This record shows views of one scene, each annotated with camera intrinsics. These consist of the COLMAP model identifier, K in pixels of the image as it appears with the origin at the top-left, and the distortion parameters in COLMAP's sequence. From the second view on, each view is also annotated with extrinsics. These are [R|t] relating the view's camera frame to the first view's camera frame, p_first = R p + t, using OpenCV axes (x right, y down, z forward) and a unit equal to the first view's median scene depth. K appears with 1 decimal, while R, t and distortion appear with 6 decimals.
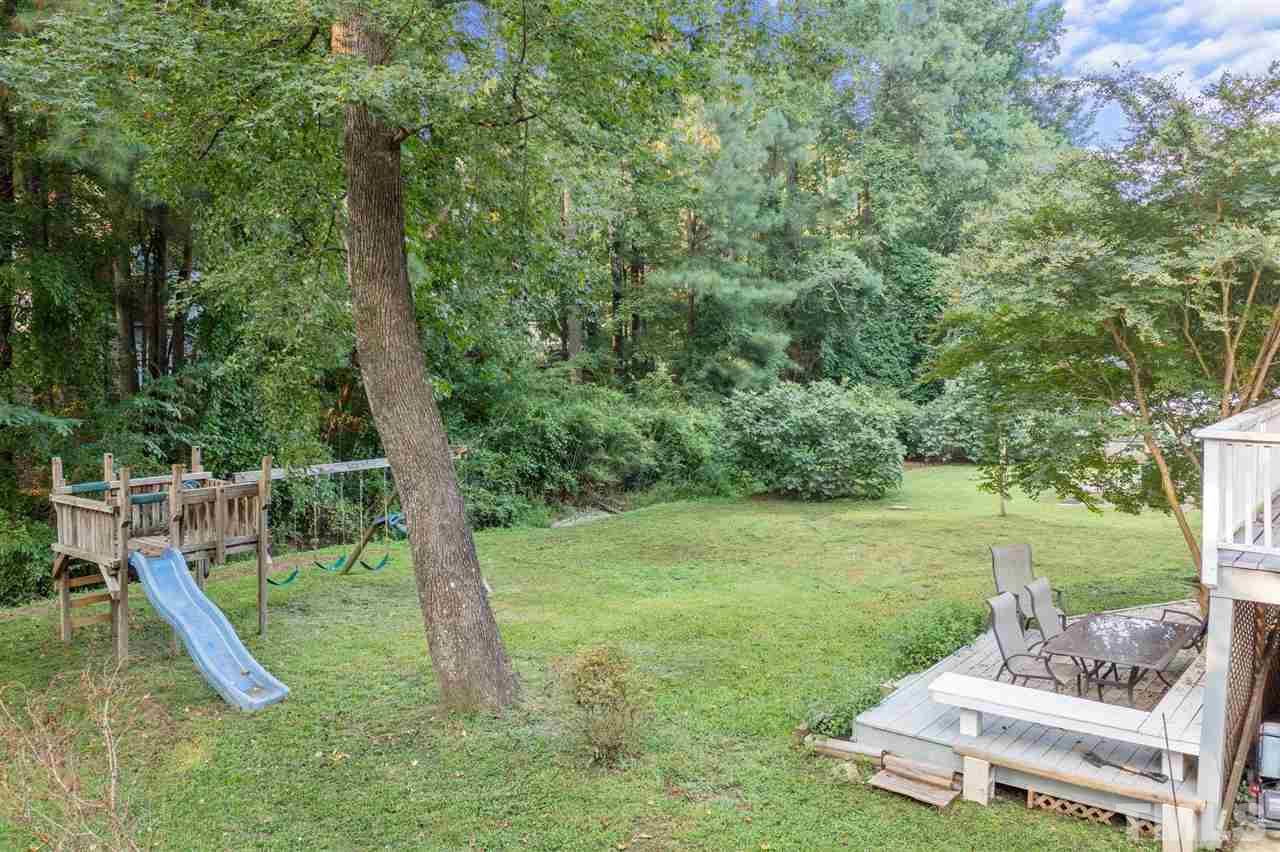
lens RADIAL K [[1028.7, 0, 640.0], [0, 1028.7, 426.0], [0, 0, 1]] dist [-0.002919, -0.007784]
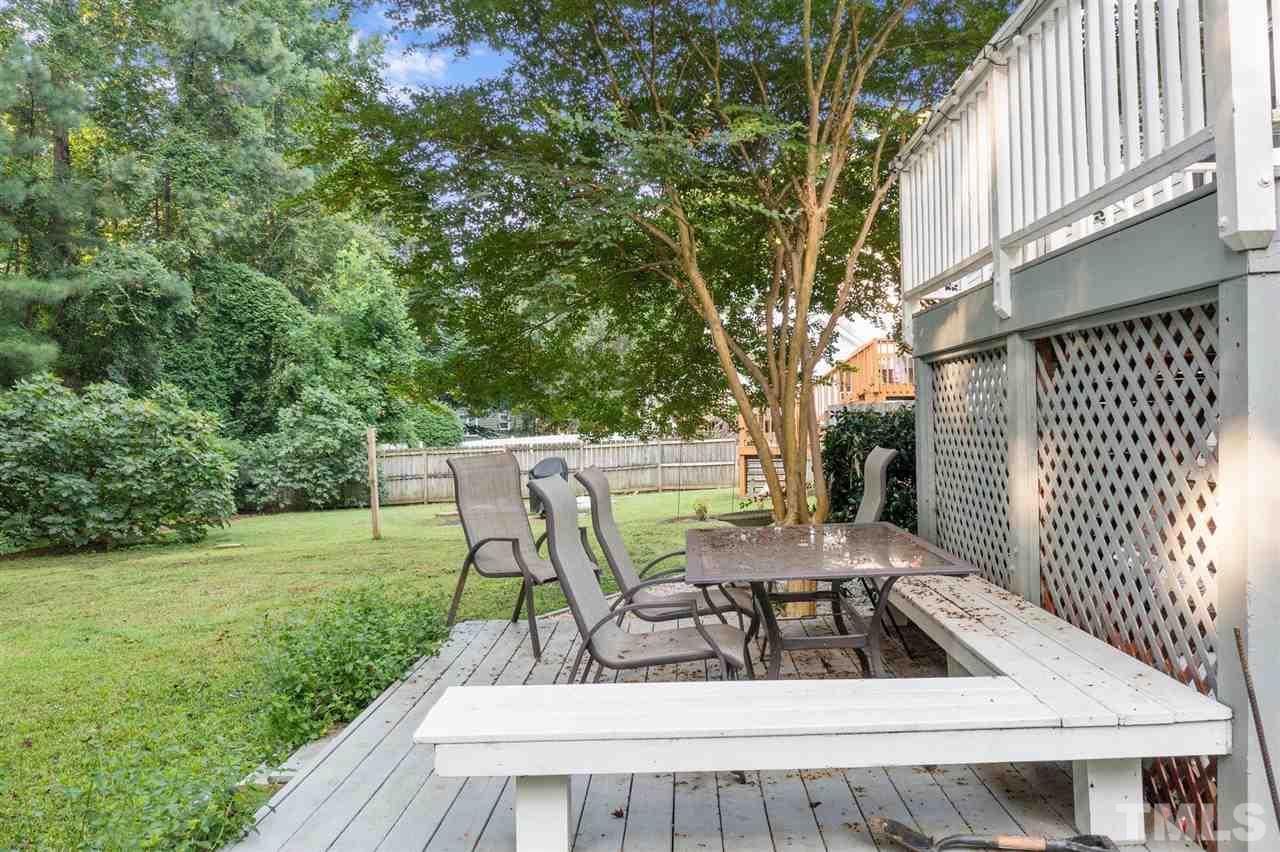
lens RADIAL K [[1028.7, 0, 640.0], [0, 1028.7, 426.0], [0, 0, 1]] dist [-0.002919, -0.007784]
pose [[0.800665, -0.007799, 0.599062, 0.040737], [0.068379, 0.994571, -0.078444, 0.051562], [-0.595198, 0.103770, 0.796851, 0.190825]]
